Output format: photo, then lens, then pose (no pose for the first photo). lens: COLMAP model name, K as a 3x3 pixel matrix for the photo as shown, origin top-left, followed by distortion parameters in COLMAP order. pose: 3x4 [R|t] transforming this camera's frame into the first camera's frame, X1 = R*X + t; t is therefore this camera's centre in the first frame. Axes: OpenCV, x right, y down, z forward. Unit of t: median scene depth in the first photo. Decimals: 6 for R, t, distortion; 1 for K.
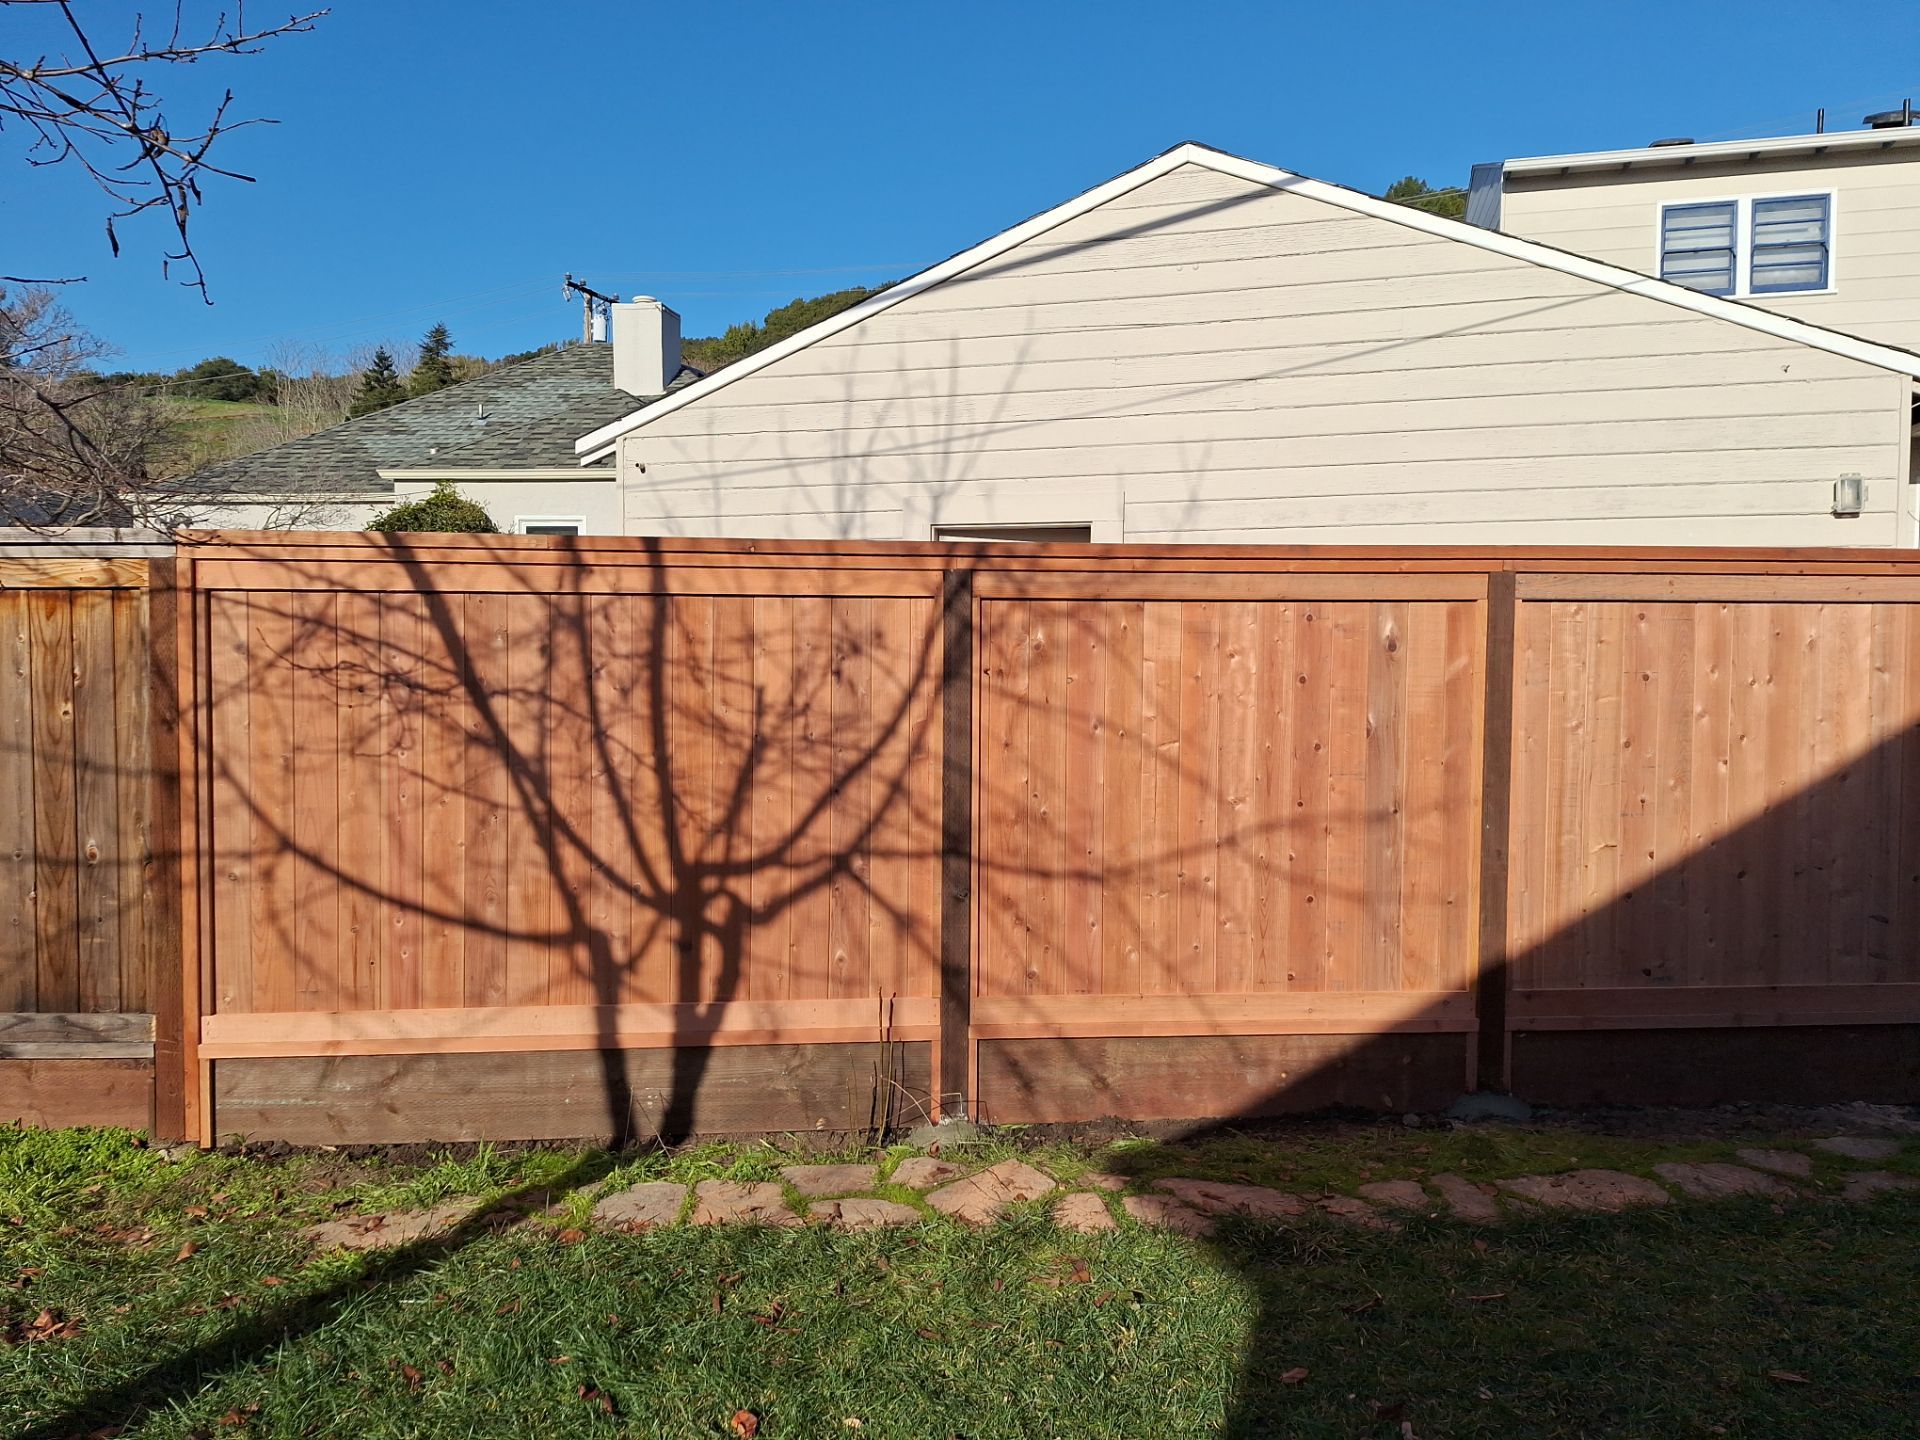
lens RADIAL K [[1324.7, 0, 974.8], [0, 1324.7, 722.9], [0, 0, 1]] dist [0.105239, -0.135036]
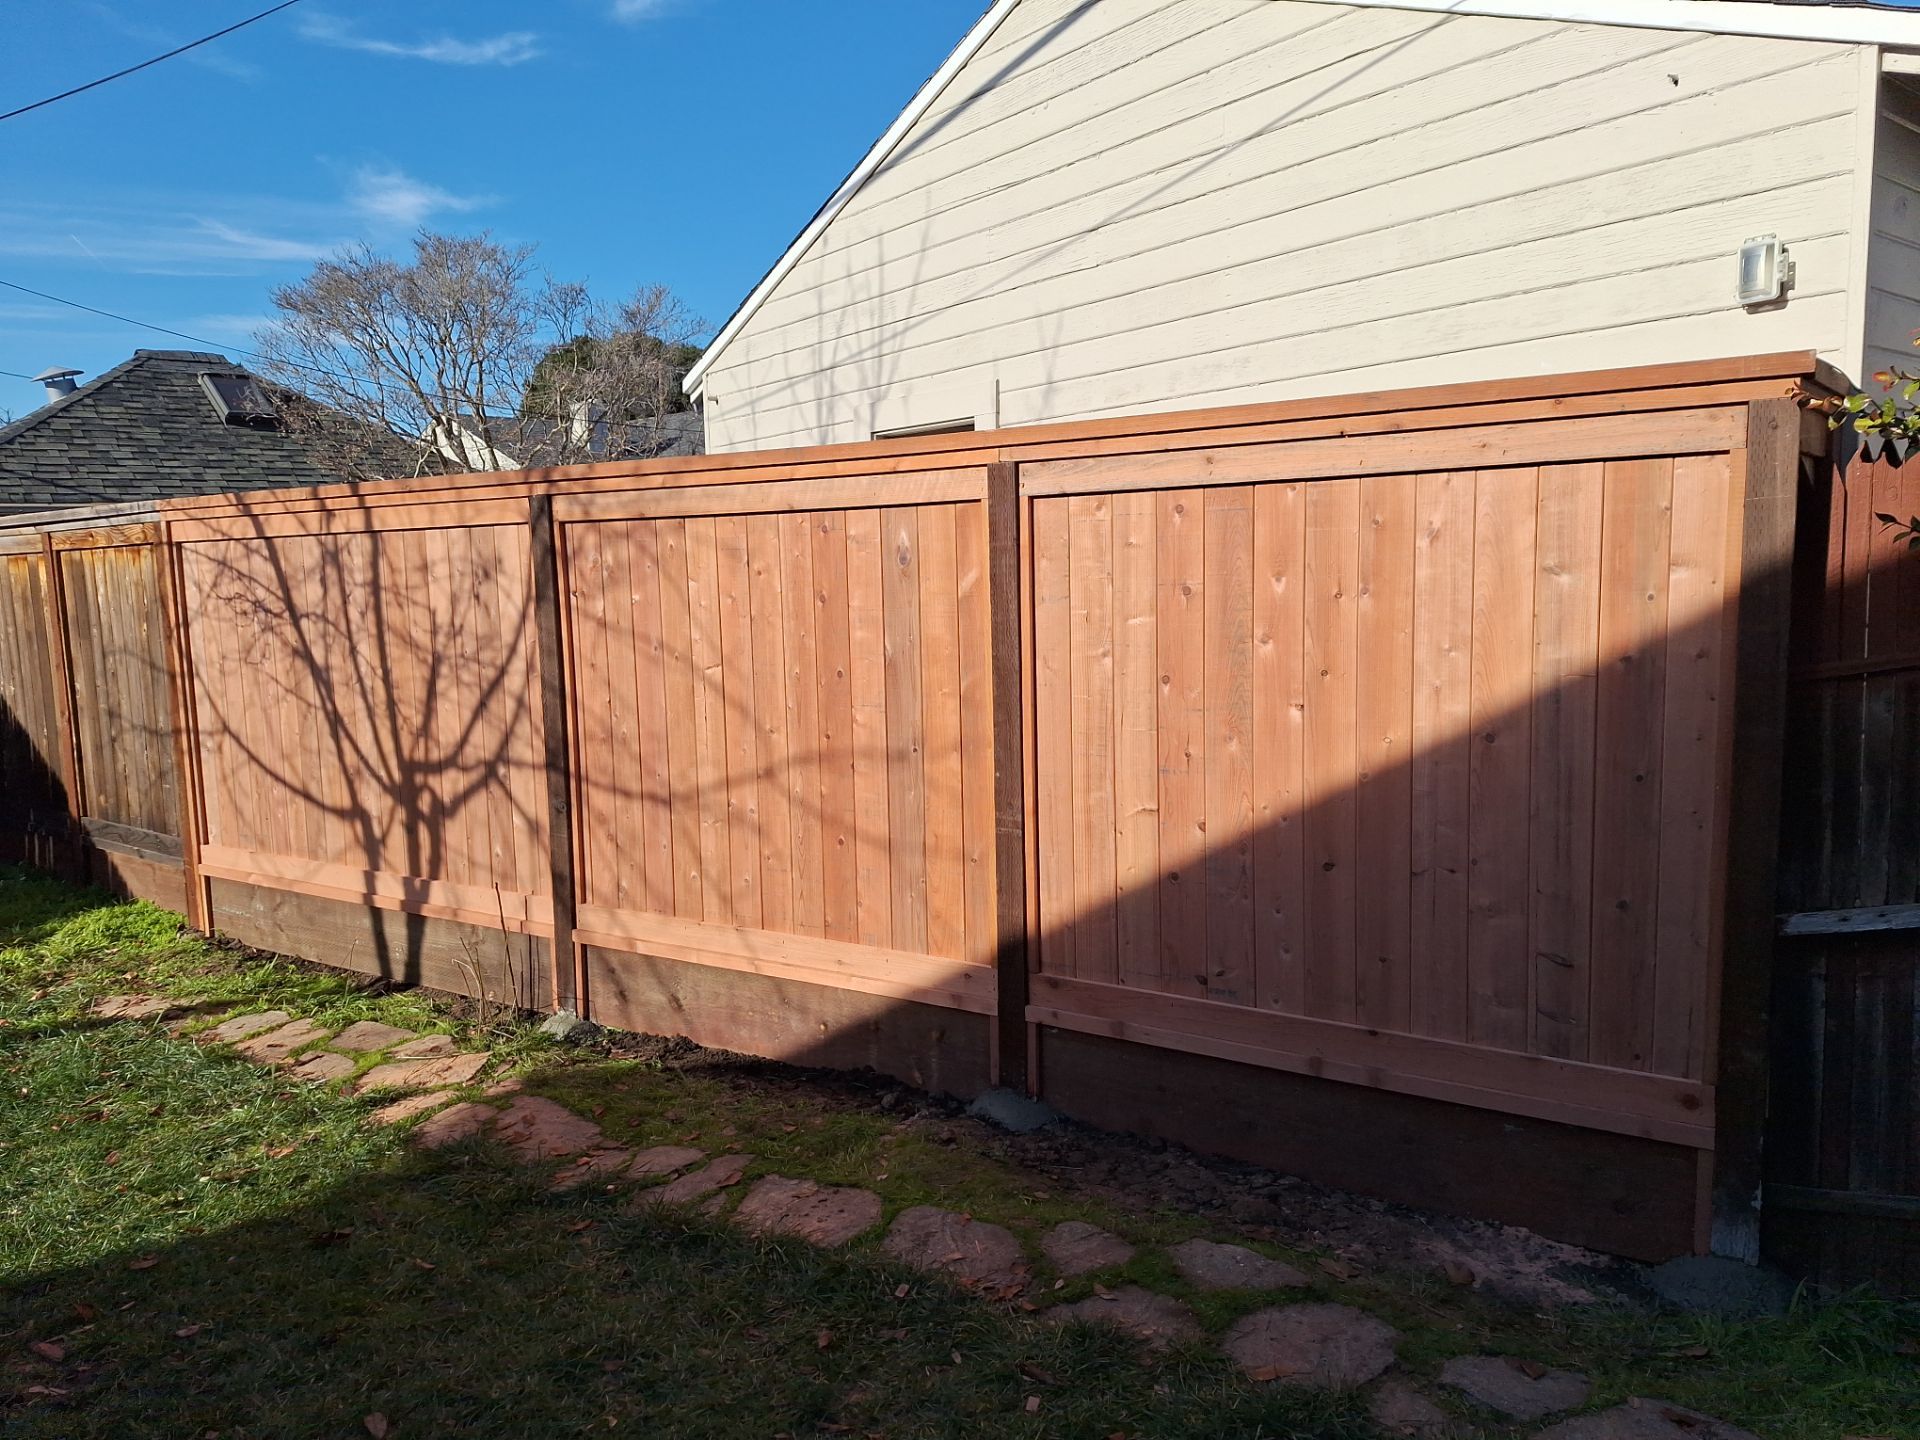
lens RADIAL K [[1320.9, 0, 980.4], [0, 1320.9, 713.5], [0, 0, 1]] dist [0.091428, -0.117030]
pose [[0.800844, 0.041577, -0.597428, 0.874988], [0.004204, 0.997172, 0.075032, -0.022009], [0.598858, -0.062601, 0.798404, 0.353916]]
